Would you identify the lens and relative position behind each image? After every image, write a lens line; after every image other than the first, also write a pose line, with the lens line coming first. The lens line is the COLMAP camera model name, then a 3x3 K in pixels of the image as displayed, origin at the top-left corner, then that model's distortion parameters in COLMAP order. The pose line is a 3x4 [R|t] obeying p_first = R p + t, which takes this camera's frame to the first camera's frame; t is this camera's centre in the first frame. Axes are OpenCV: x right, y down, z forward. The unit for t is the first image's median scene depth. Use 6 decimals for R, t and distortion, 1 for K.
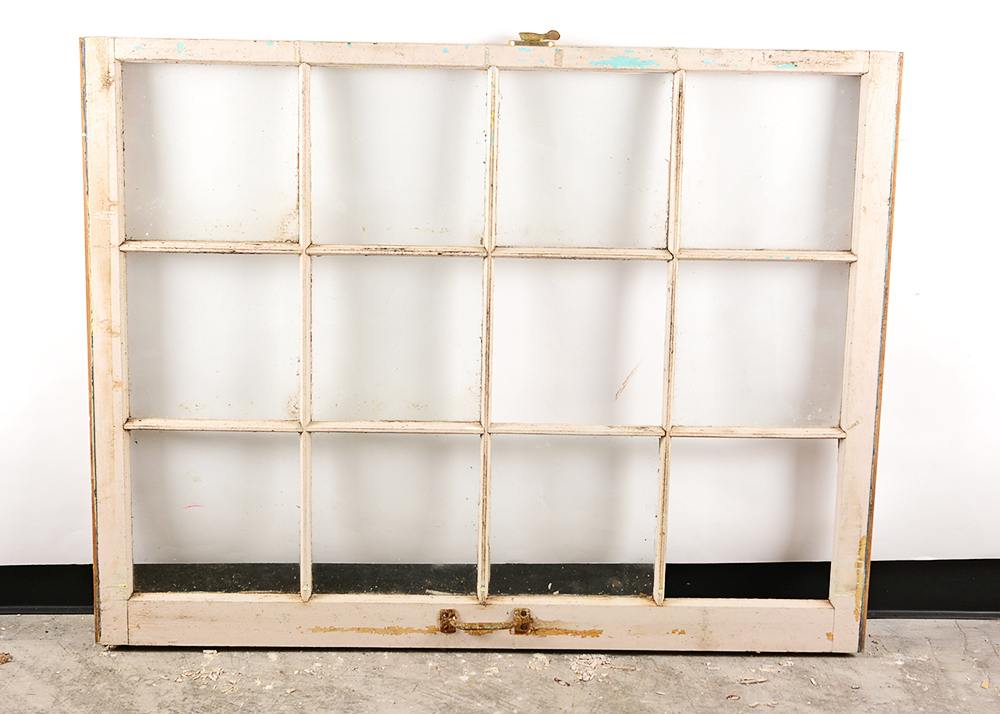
lens RADIAL K [[1702.6, 0, 507.1], [0, 1702.6, 359.3], [0, 0, 1]] dist [0.083352, 0.000000]
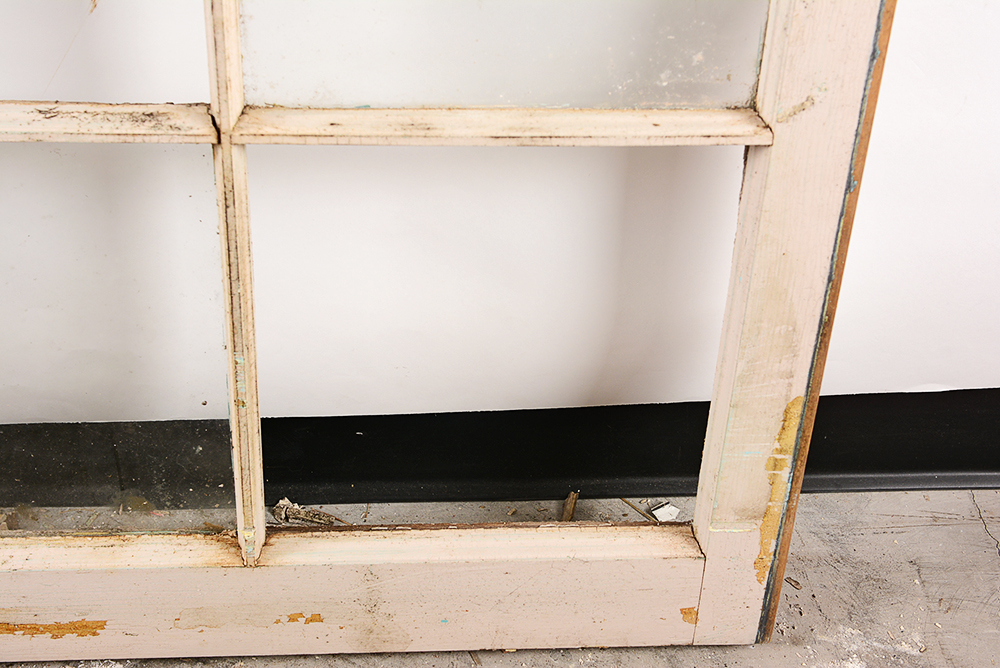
lens RADIAL K [[1509.6, 0, 503.7], [0, 1509.6, 330.9], [0, 0, 1]] dist [0.021754, 0.000000]
pose [[0.997532, -0.015606, 0.068456, 0.124737], [-0.008855, 0.939236, 0.343159, -0.019852], [-0.069651, -0.342919, 0.936779, 0.708978]]
